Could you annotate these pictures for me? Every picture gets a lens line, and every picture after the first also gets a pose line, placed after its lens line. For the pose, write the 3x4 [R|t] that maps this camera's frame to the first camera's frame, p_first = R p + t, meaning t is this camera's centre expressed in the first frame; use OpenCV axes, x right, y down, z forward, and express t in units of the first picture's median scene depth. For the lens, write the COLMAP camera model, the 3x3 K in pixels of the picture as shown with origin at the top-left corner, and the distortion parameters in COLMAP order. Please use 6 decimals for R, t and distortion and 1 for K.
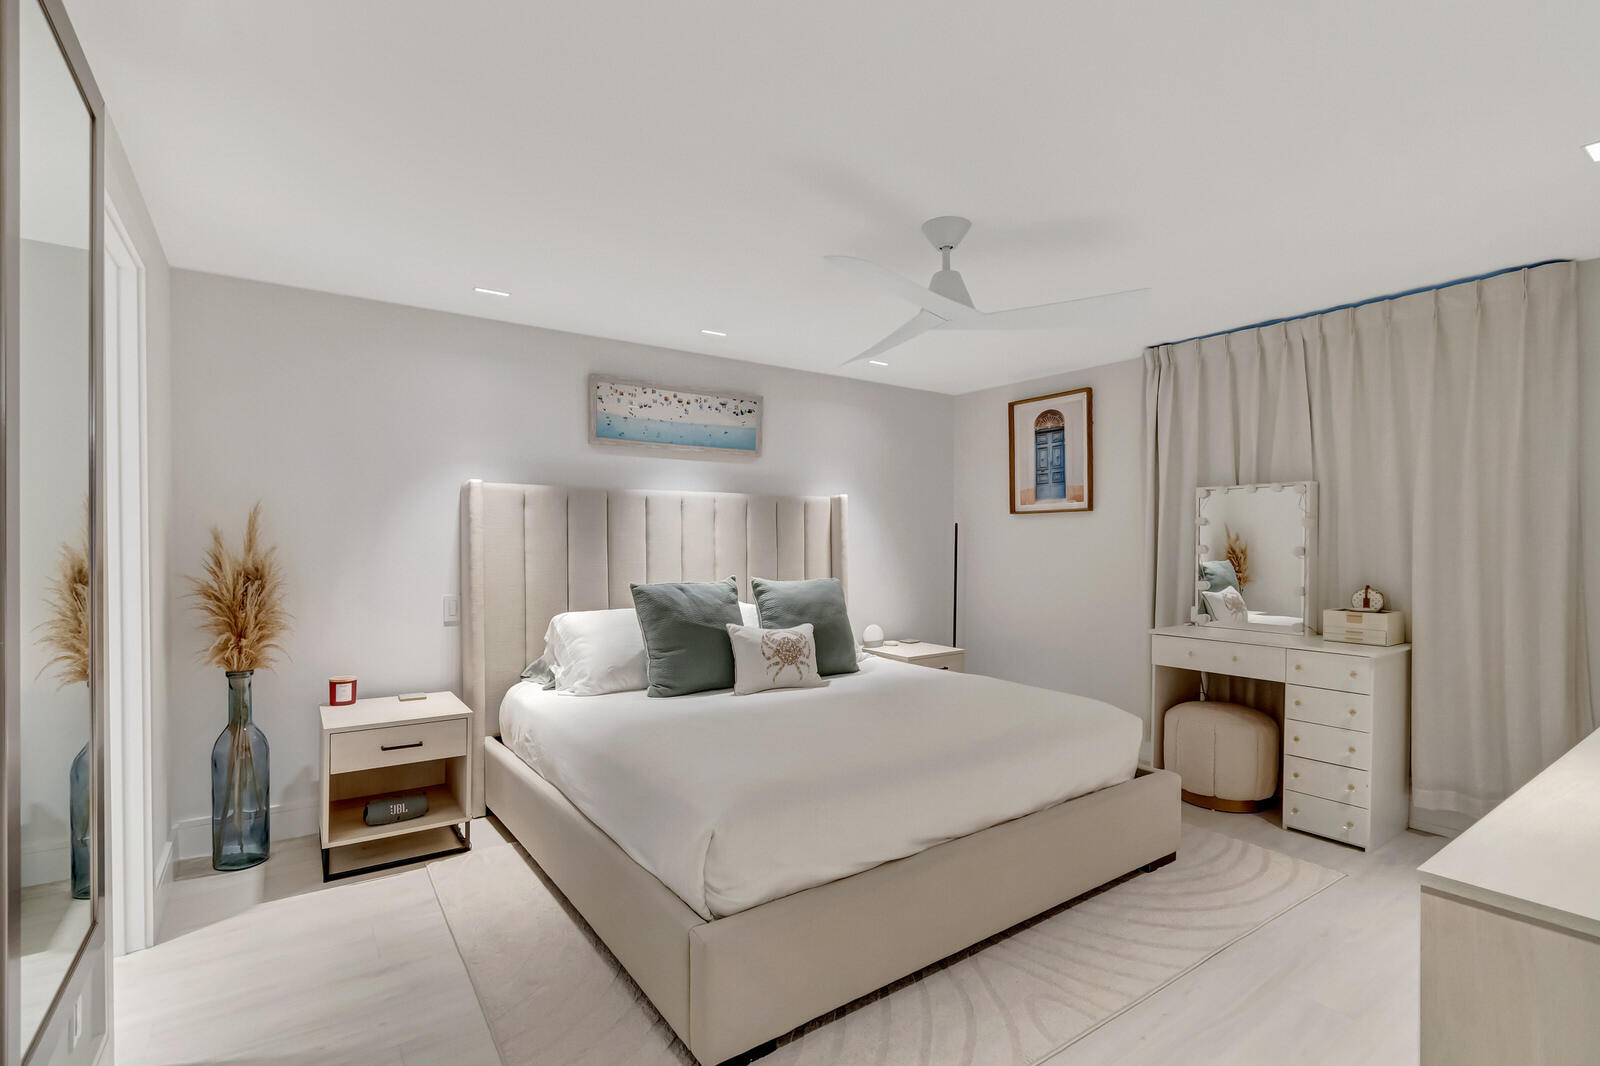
lens RADIAL K [[733.1, 0, 792.7], [0, 733.1, 549.6], [0, 0, 1]] dist [-0.008609, -0.000304]
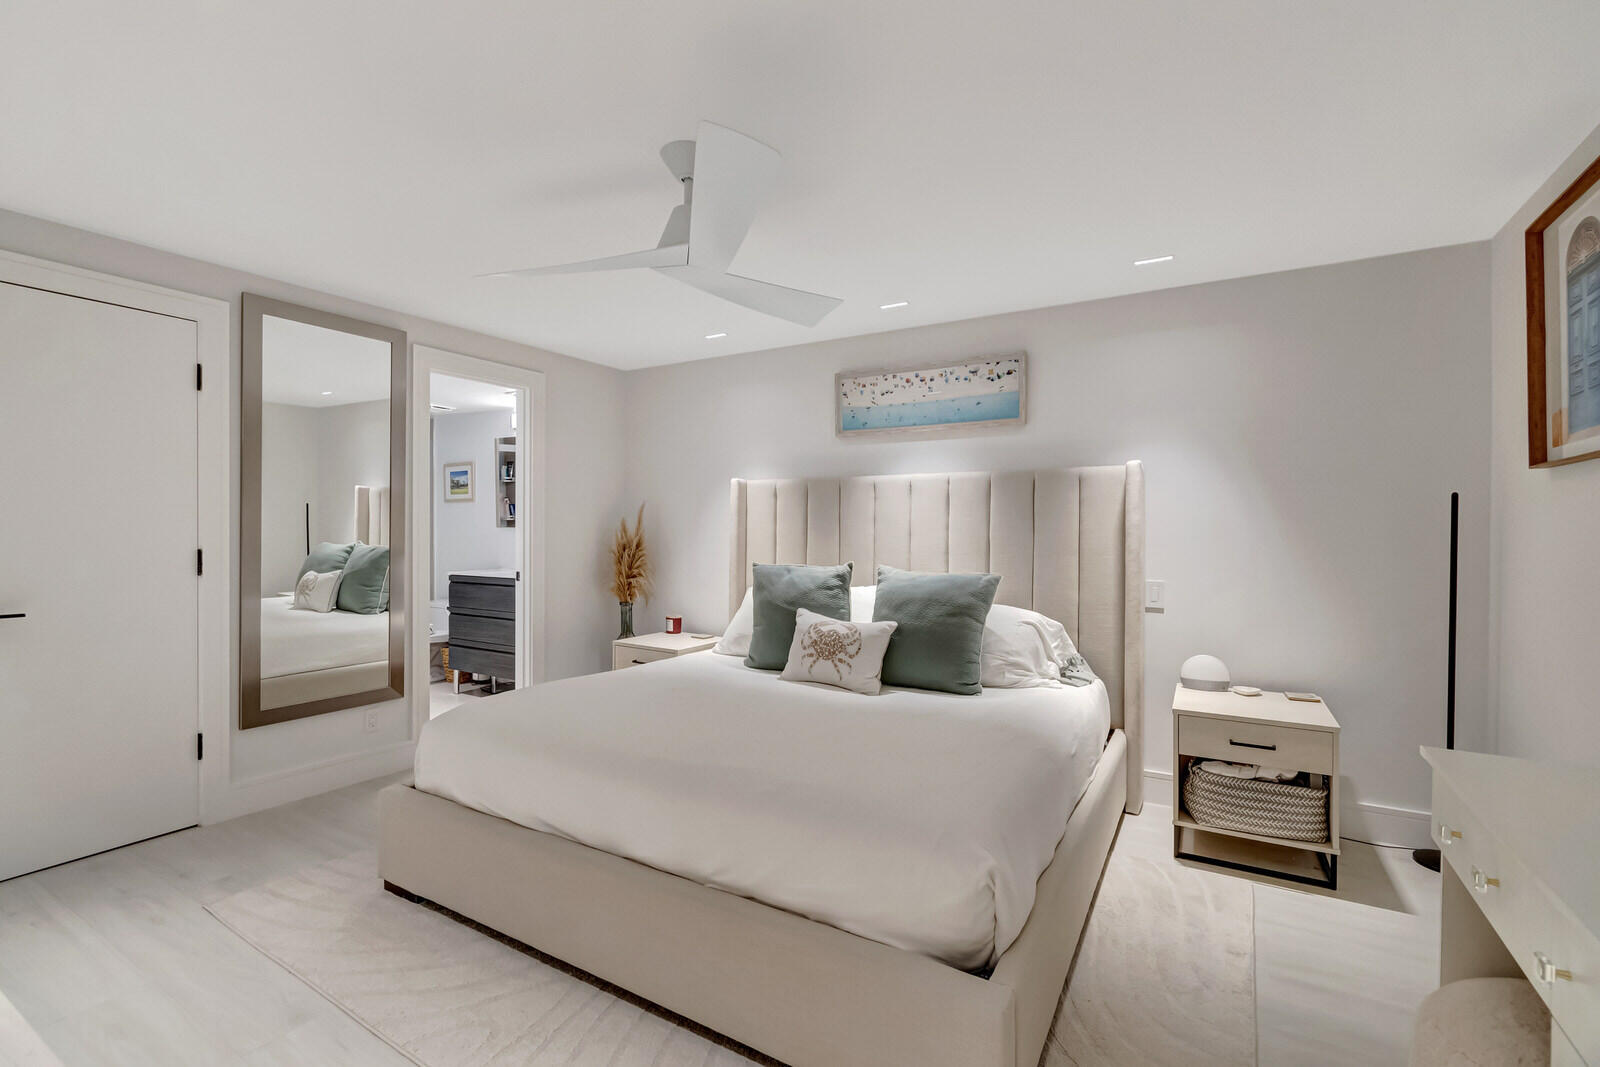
lens RADIAL K [[715.4, 0, 782.6], [0, 715.4, 516.7], [0, 0, 1]] dist [0.006026, -0.000153]
pose [[0.405217, -0.013450, -0.914122, 0.600404], [-0.013765, 0.999689, -0.020811, -0.001829], [0.914117, 0.021016, 0.404905, 0.441071]]
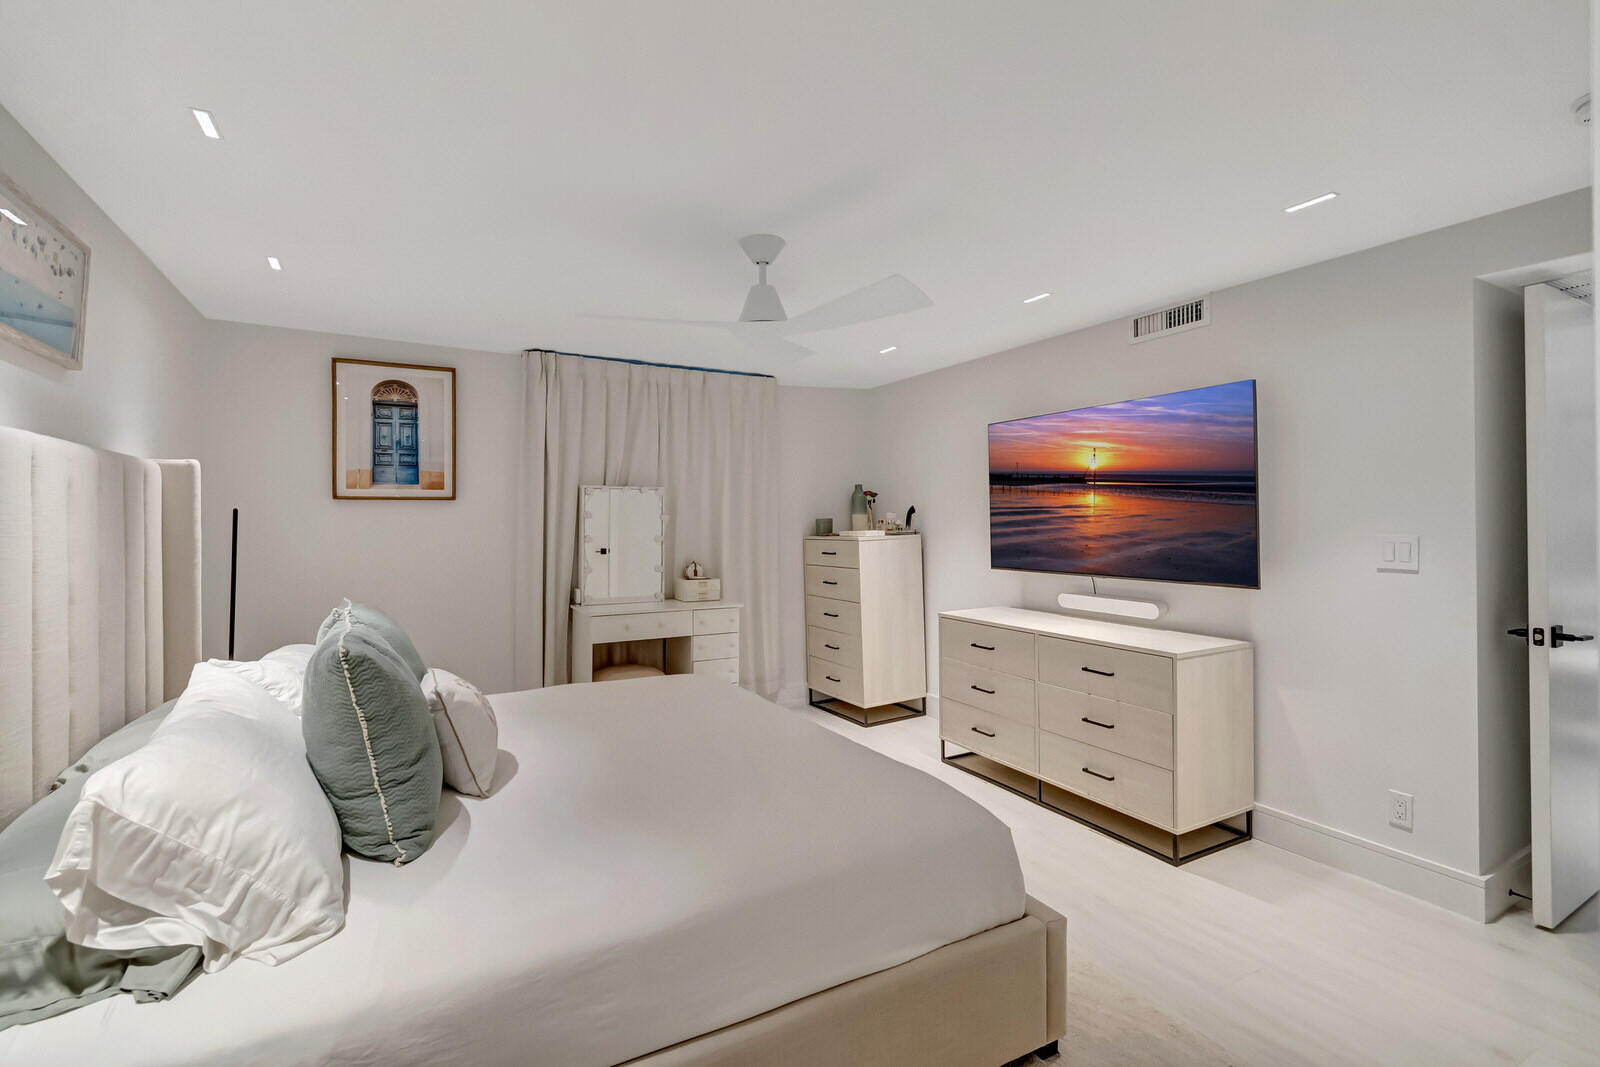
lens RADIAL K [[714.0, 0, 793.9], [0, 714.0, 526.3], [0, 0, 1]] dist [-0.002064, -0.000700]
pose [[0.101852, -0.007206, 0.994773, -0.474614], [0.013201, 0.999896, 0.005891, -0.020579], [-0.994712, 0.012532, 0.101936, 0.498577]]
